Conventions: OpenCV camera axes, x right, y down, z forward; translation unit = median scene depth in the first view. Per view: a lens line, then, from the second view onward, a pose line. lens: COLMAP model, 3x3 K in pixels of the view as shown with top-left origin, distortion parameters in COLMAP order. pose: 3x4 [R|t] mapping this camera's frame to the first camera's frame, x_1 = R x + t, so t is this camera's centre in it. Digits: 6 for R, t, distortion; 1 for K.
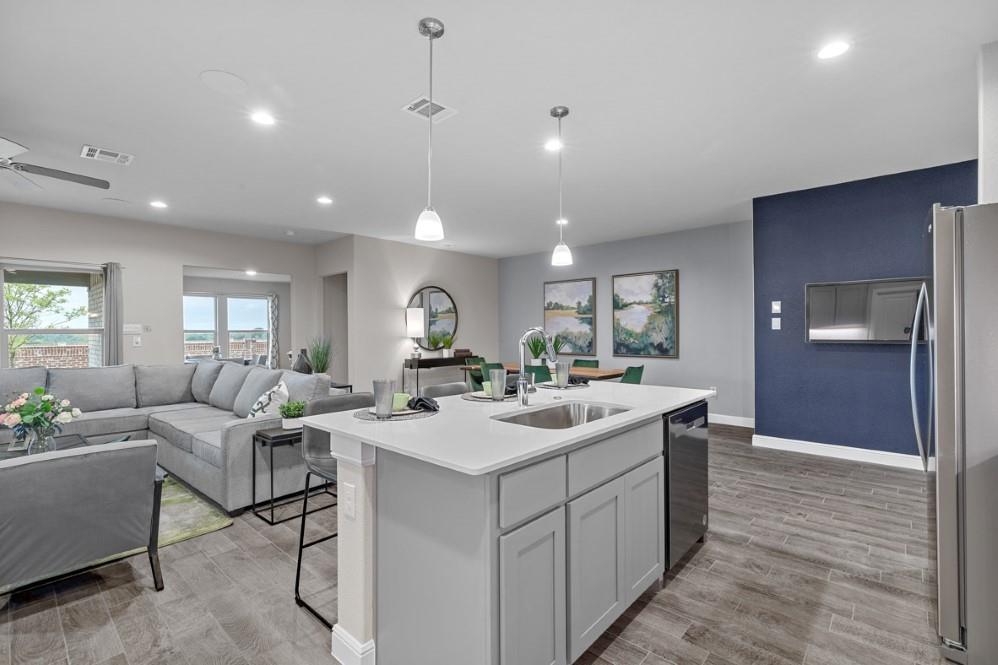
lens RADIAL K [[448.6, 0, 496.7], [0, 448.6, 332.1], [0, 0, 1]] dist [0.009495, -0.002799]
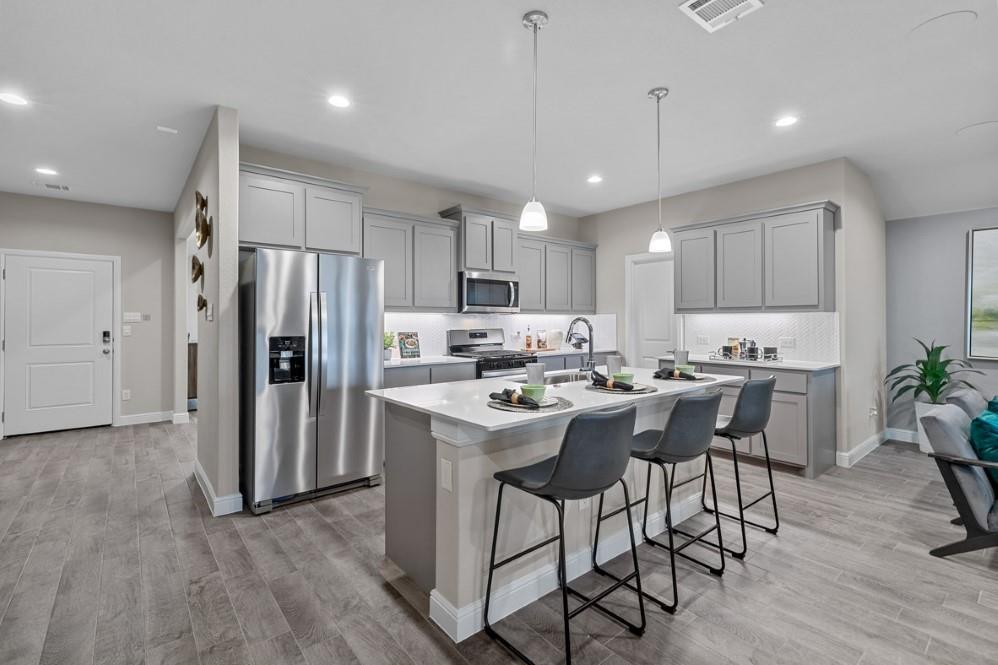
lens RADIAL K [[448.6, 0, 500.6], [0, 448.6, 323.0], [0, 0, 1]] dist [0.009495, -0.002799]
pose [[-0.989364, 0.009336, 0.145161, 0.041030], [0.010321, 0.999929, 0.006031, -0.001564], [-0.145094, 0.007465, -0.989390, 0.745883]]
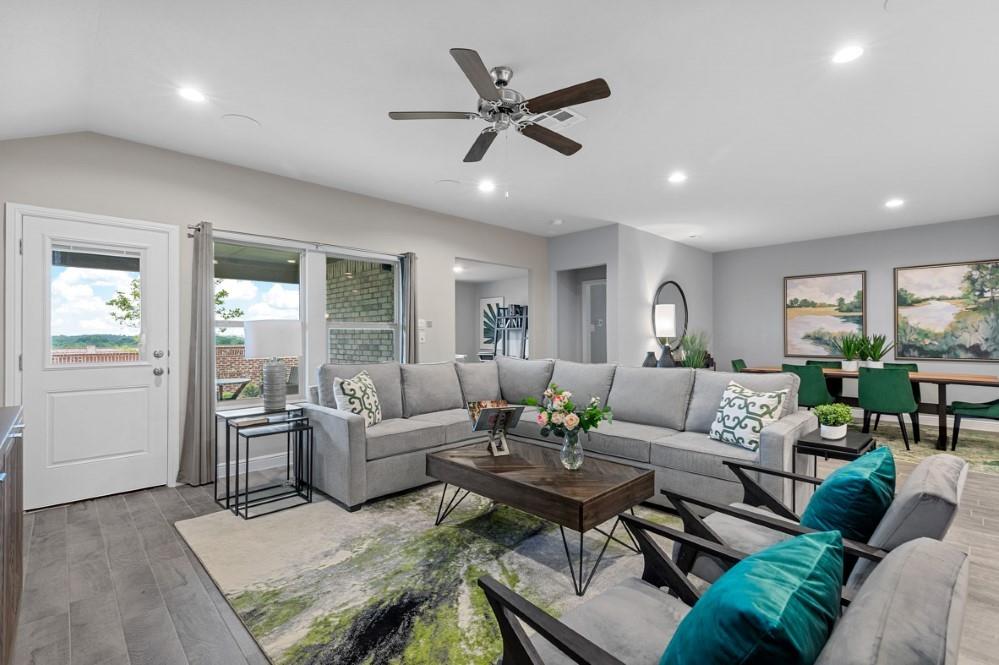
lens RADIAL K [[449.0, 0, 501.7], [0, 449.0, 334.4], [0, 0, 1]] dist [0.009495, -0.002799]
pose [[0.997775, 0.006464, -0.066357, -0.481828], [-0.006930, 0.999953, -0.006799, 0.016961], [0.066310, 0.007243, 0.997773, 0.069291]]
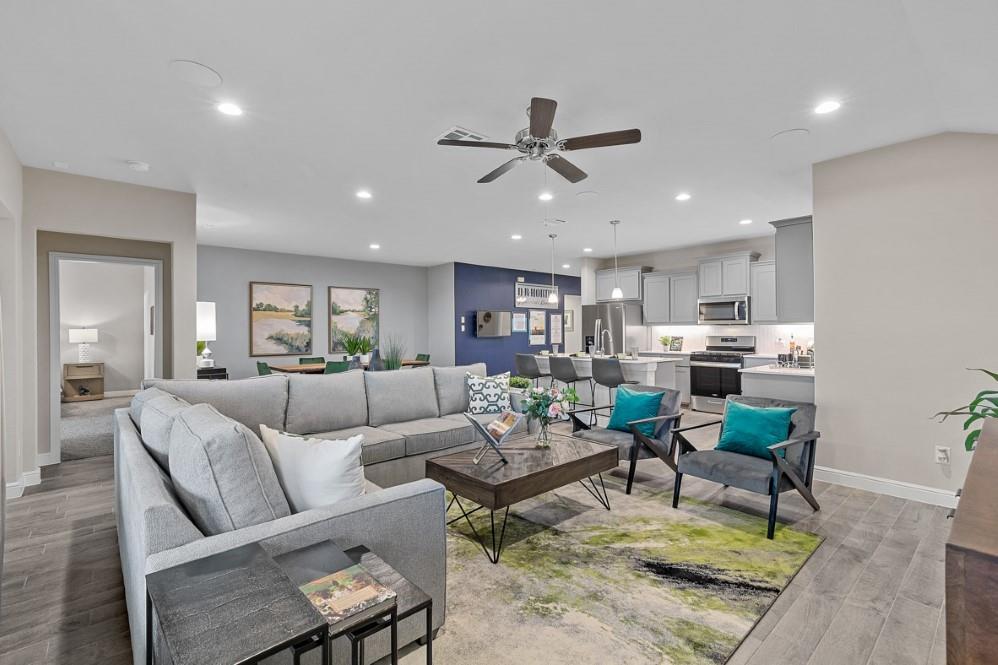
lens RADIAL K [[448.6, 0, 499.5], [0, 448.6, 325.9], [0, 0, 1]] dist [0.009495, -0.002799]
pose [[0.118195, 0.016833, 0.992848, -0.934619], [0.006639, 0.999821, -0.017742, 0.004627], [-0.992968, 0.008688, 0.118062, 0.434299]]
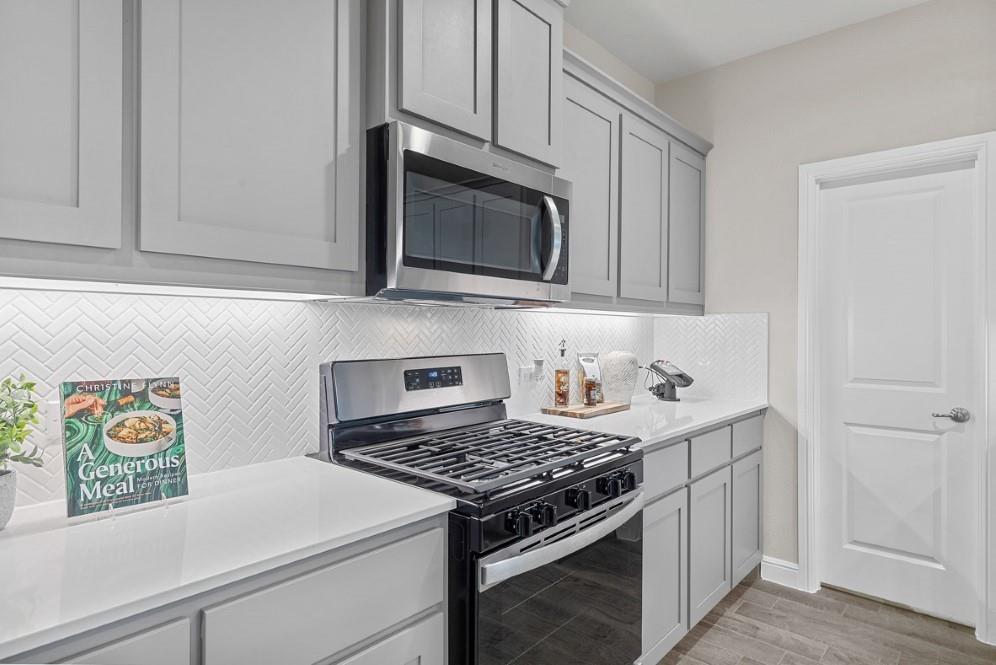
lens RADIAL K [[557.9, 0, 494.3], [0, 557.9, 333.0], [0, 0, 1]] dist [-0.004407, 0.000236]
pose [[-0.999959, 0.000626, -0.009049, 0.158204], [0.000527, 0.999941, 0.010894, -0.001351], [0.009055, 0.010889, -0.999900, 0.288059]]
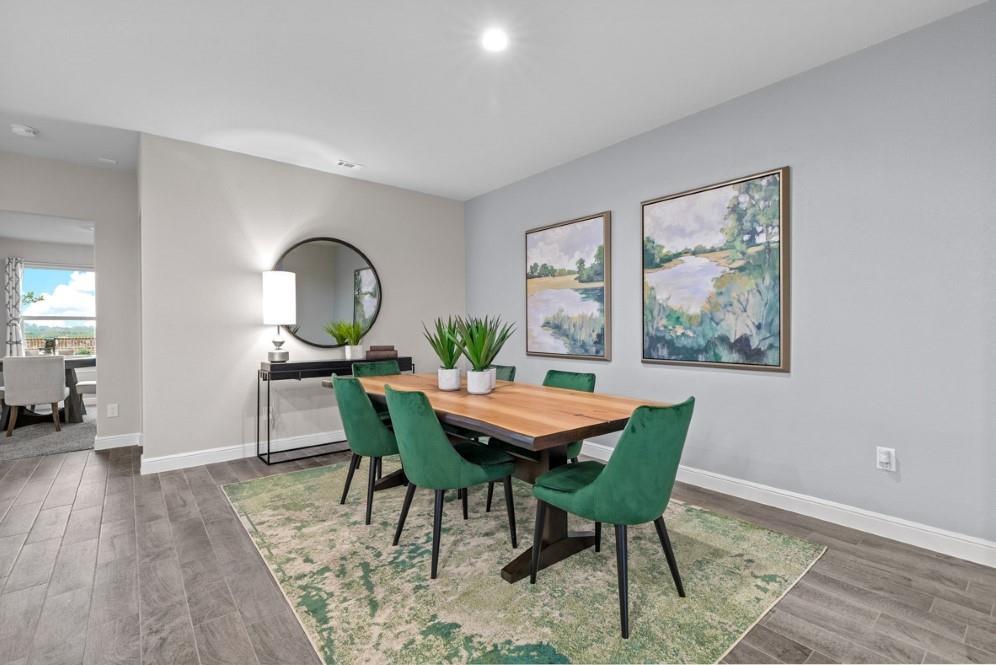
lens RADIAL K [[447.7, 0, 496.1], [0, 447.7, 330.0], [0, 0, 1]] dist [0.009495, -0.002799]
pose [[0.989093, 0.004641, -0.147222, 0.182385], [-0.004070, 0.999983, 0.004184, 0.016762], [0.147239, -0.003539, 0.989095, 0.510940]]
